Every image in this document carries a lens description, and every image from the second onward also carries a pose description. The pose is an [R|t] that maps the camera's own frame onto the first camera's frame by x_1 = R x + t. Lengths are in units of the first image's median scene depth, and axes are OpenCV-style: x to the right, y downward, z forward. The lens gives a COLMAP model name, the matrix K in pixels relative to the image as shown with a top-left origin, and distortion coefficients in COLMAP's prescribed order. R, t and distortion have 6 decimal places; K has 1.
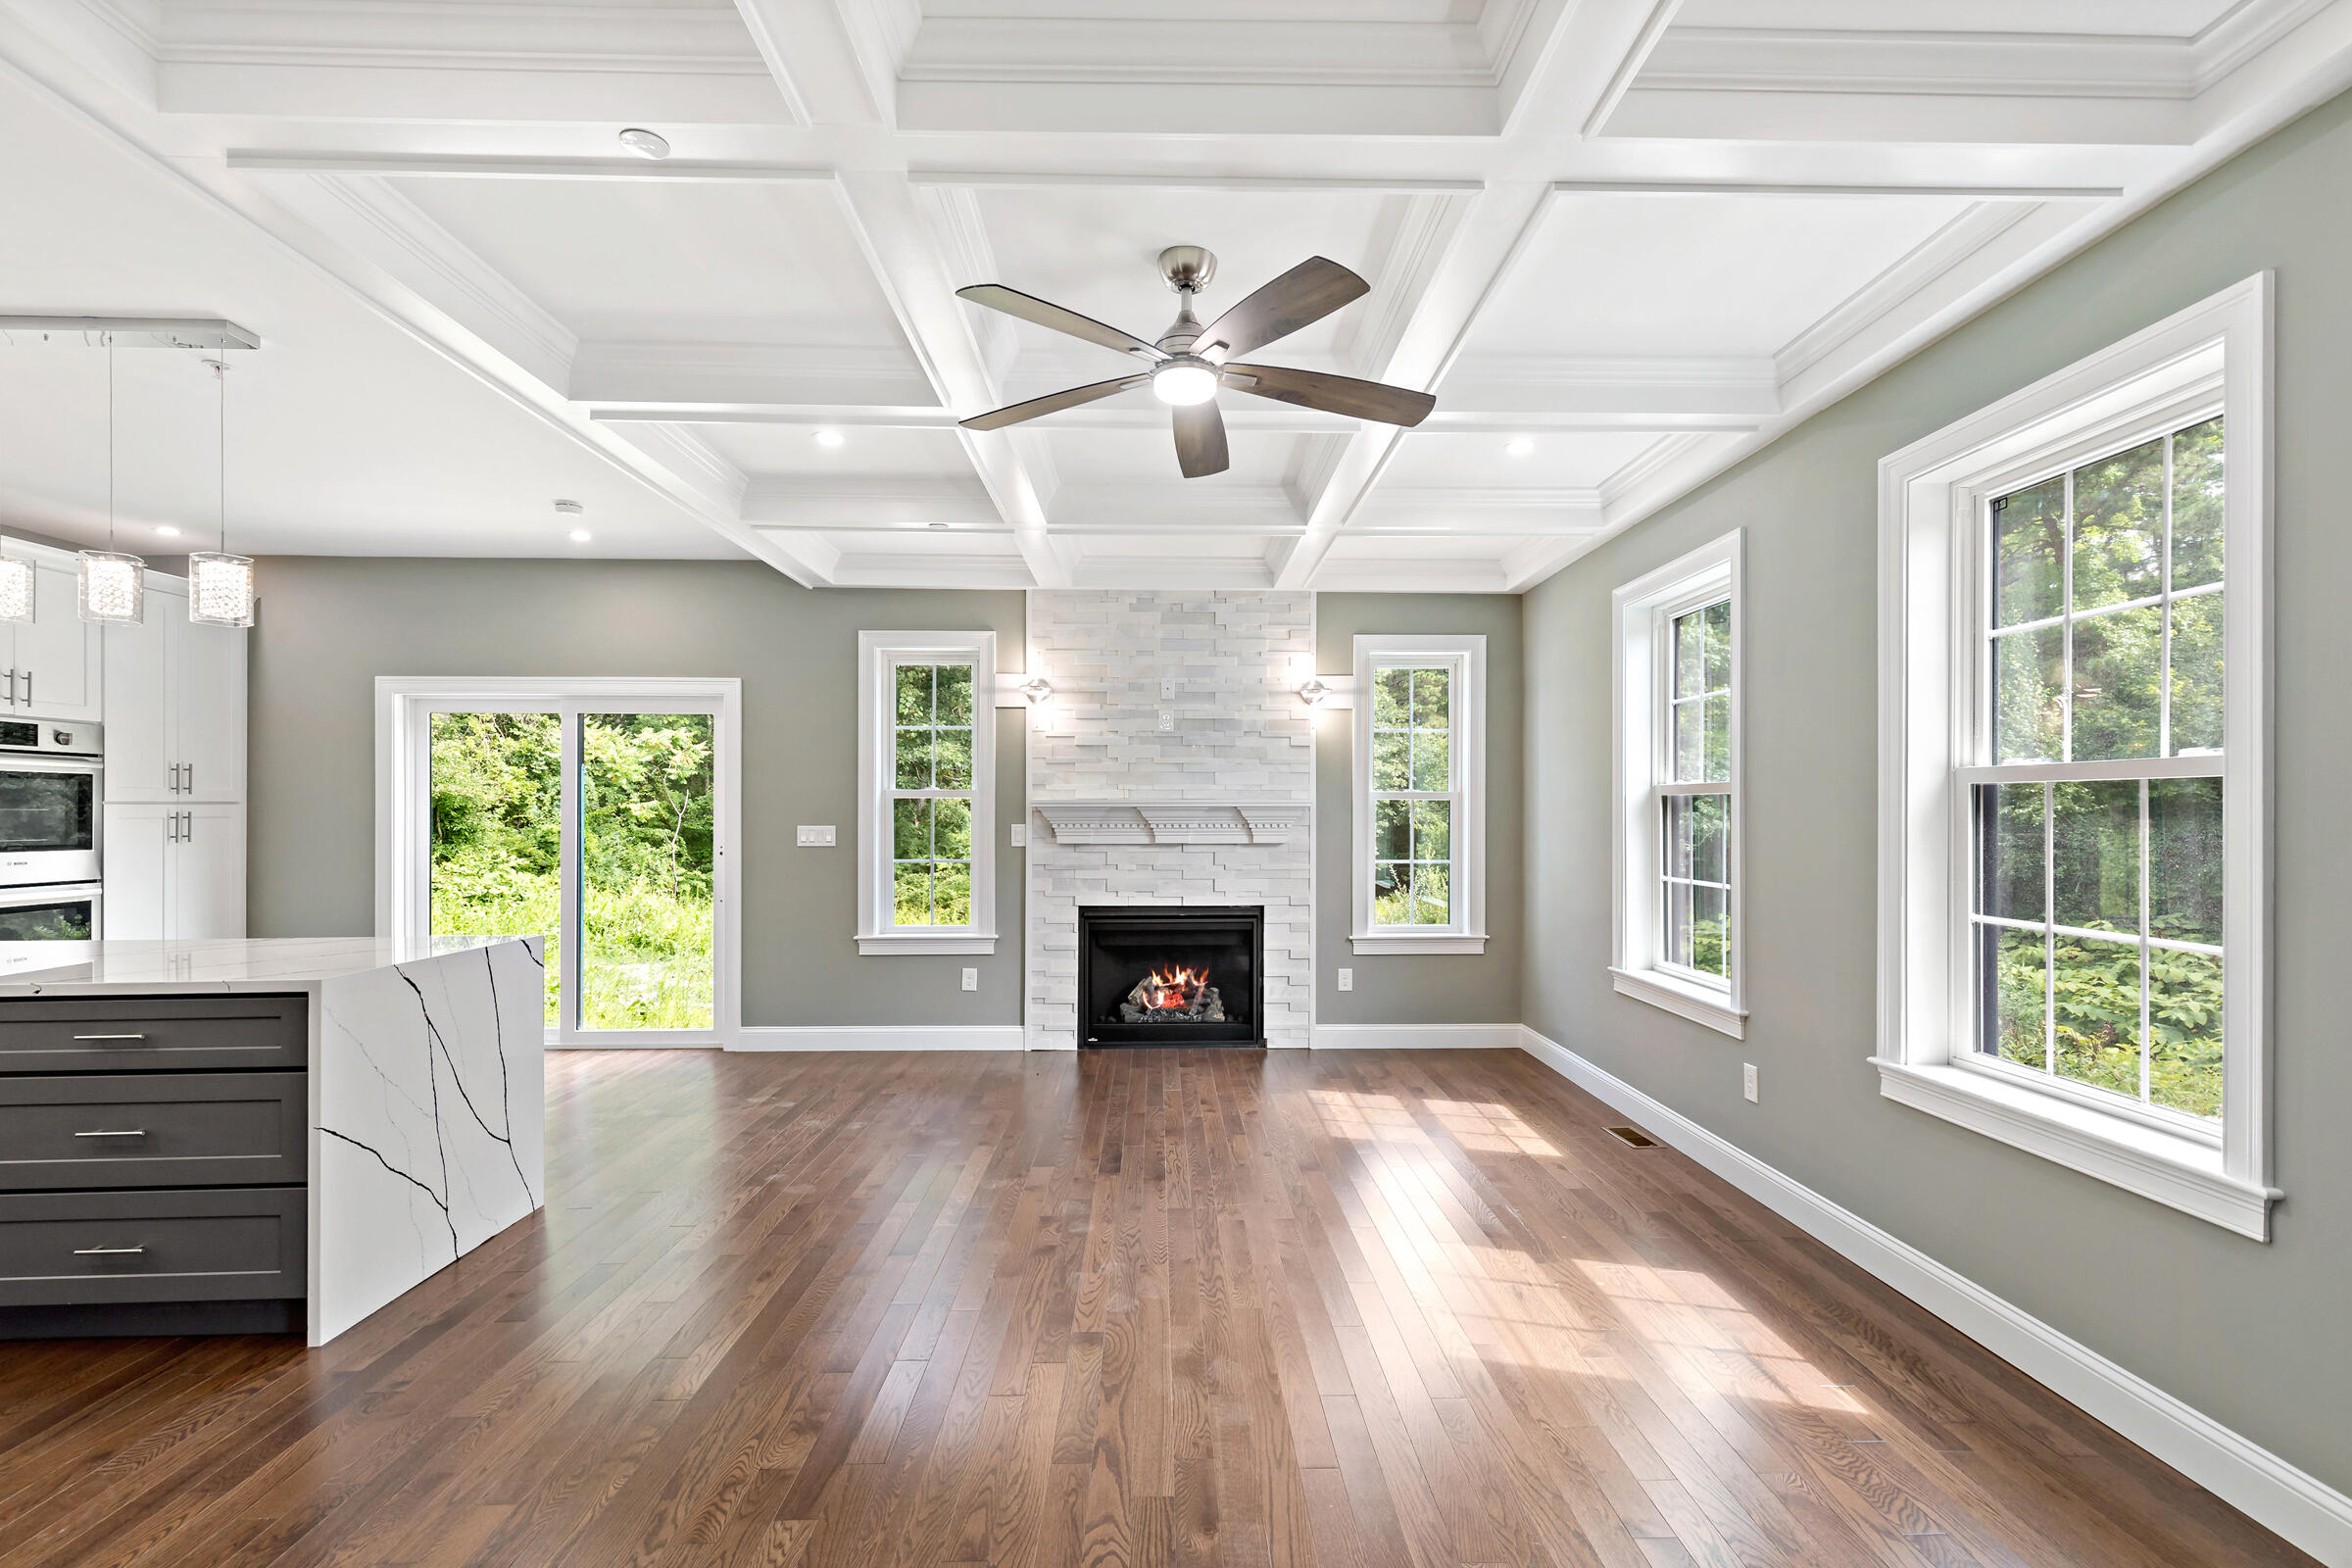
lens RADIAL K [[1075.8, 0, 1197.8], [0, 1075.8, 809.8], [0, 0, 1]] dist [0.012070, -0.001758]
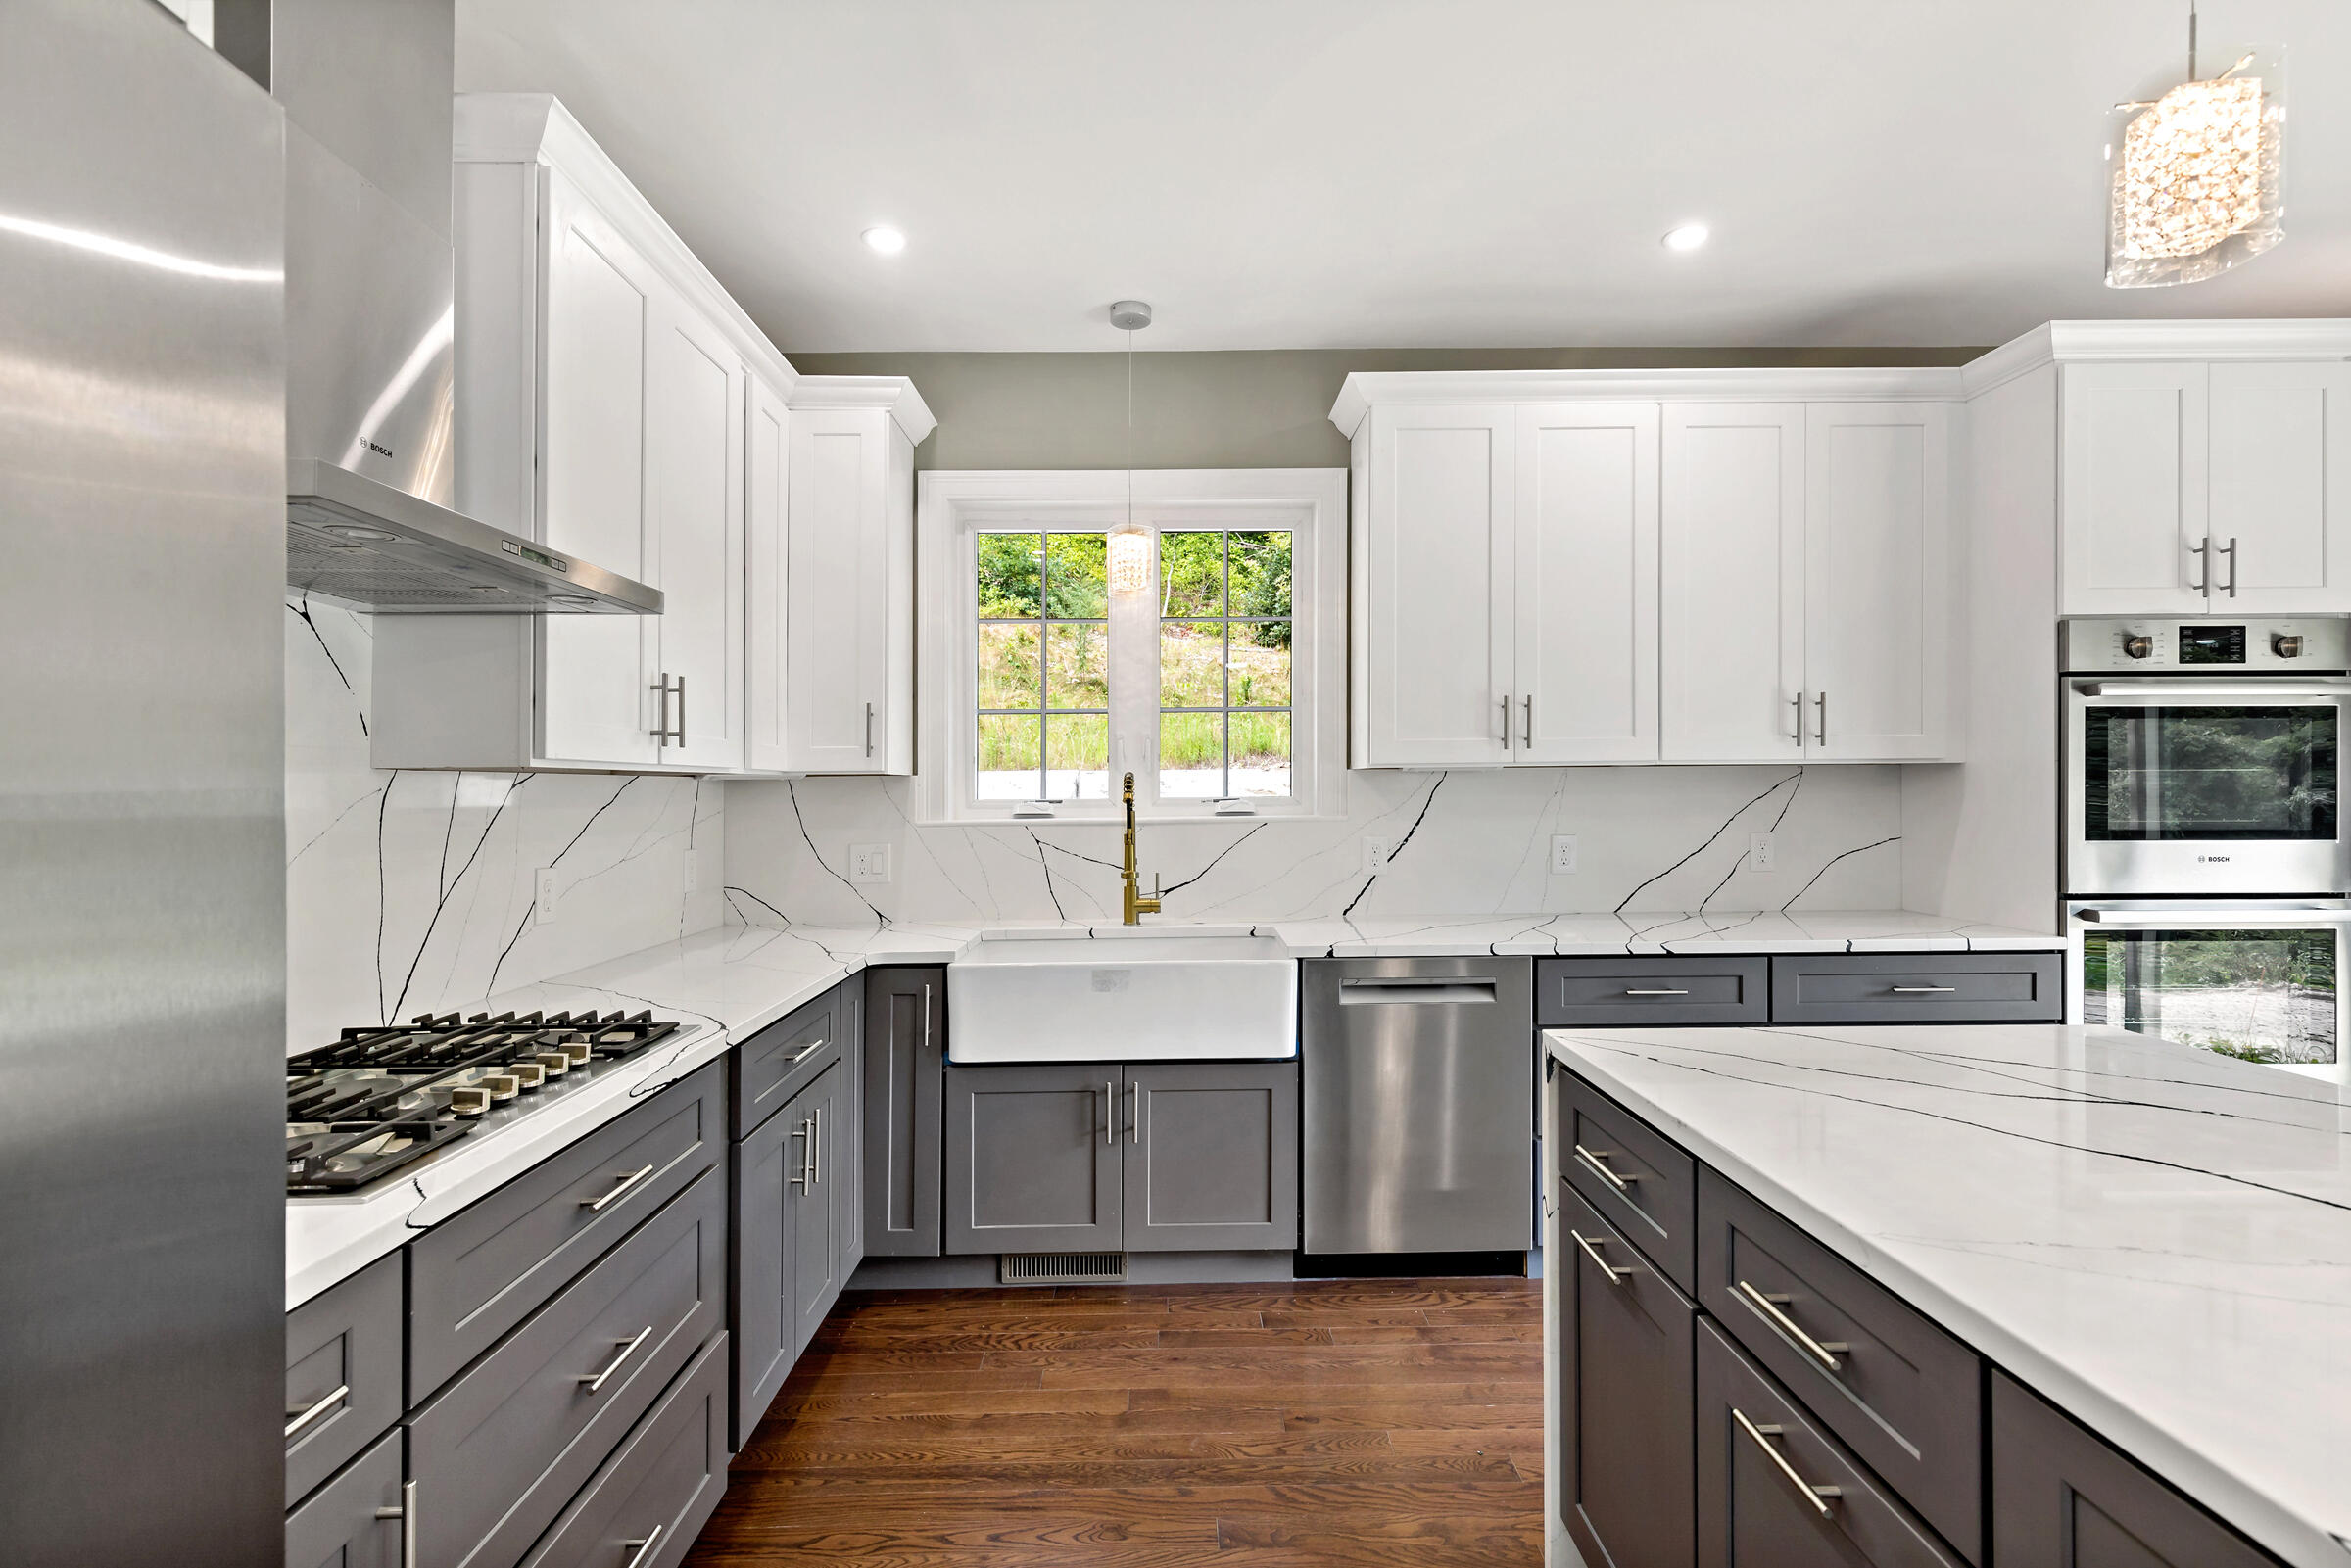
lens RADIAL K [[1075.2, 0, 1168.6], [0, 1075.2, 784.3], [0, 0, 1]] dist [0.012070, -0.001758]
pose [[-0.017458, 0.000536, -0.999847, -0.373896], [0.008740, 0.999962, 0.000384, 0.001777], [0.999809, -0.008732, -0.017462, 0.341005]]
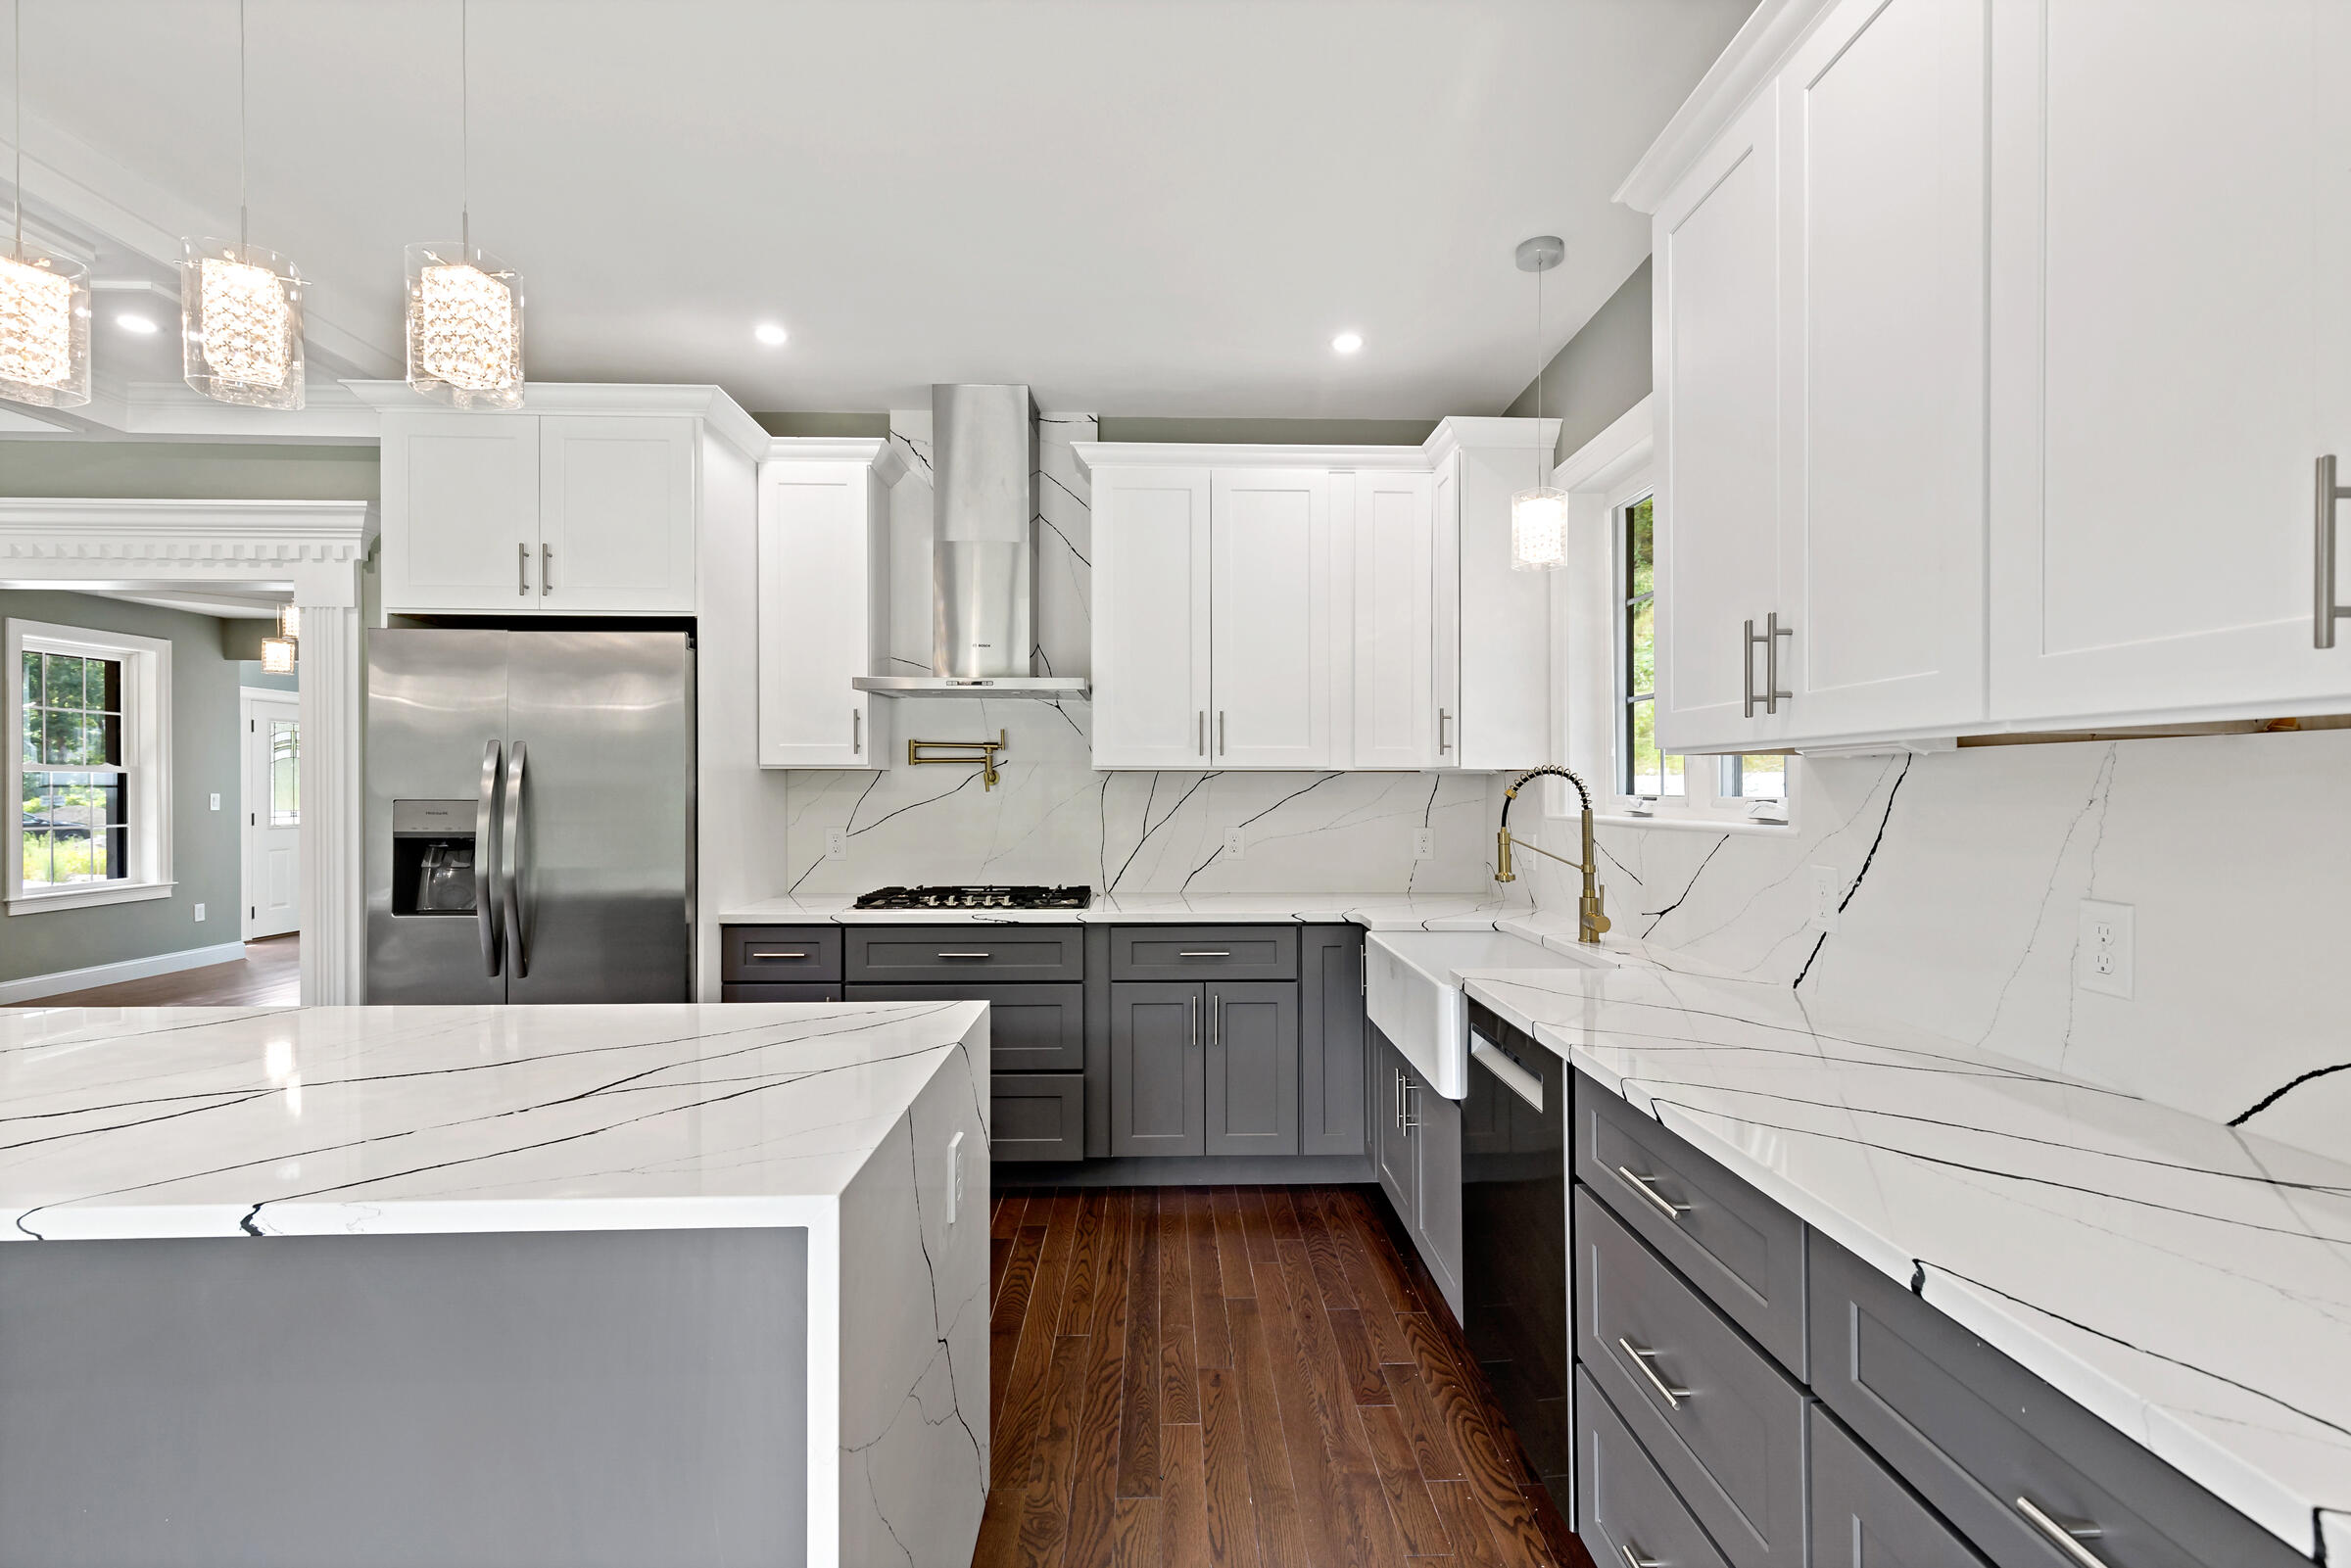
lens RADIAL K [[1075.2, 0, 1198.5], [0, 1075.2, 784.9], [0, 0, 1]] dist [0.012070, -0.001758]
pose [[-0.999977, 0.004515, 0.005106, -0.751244], [0.004490, 0.999978, -0.004829, 0.006635], [-0.005128, -0.004806, -0.999975, 0.783369]]
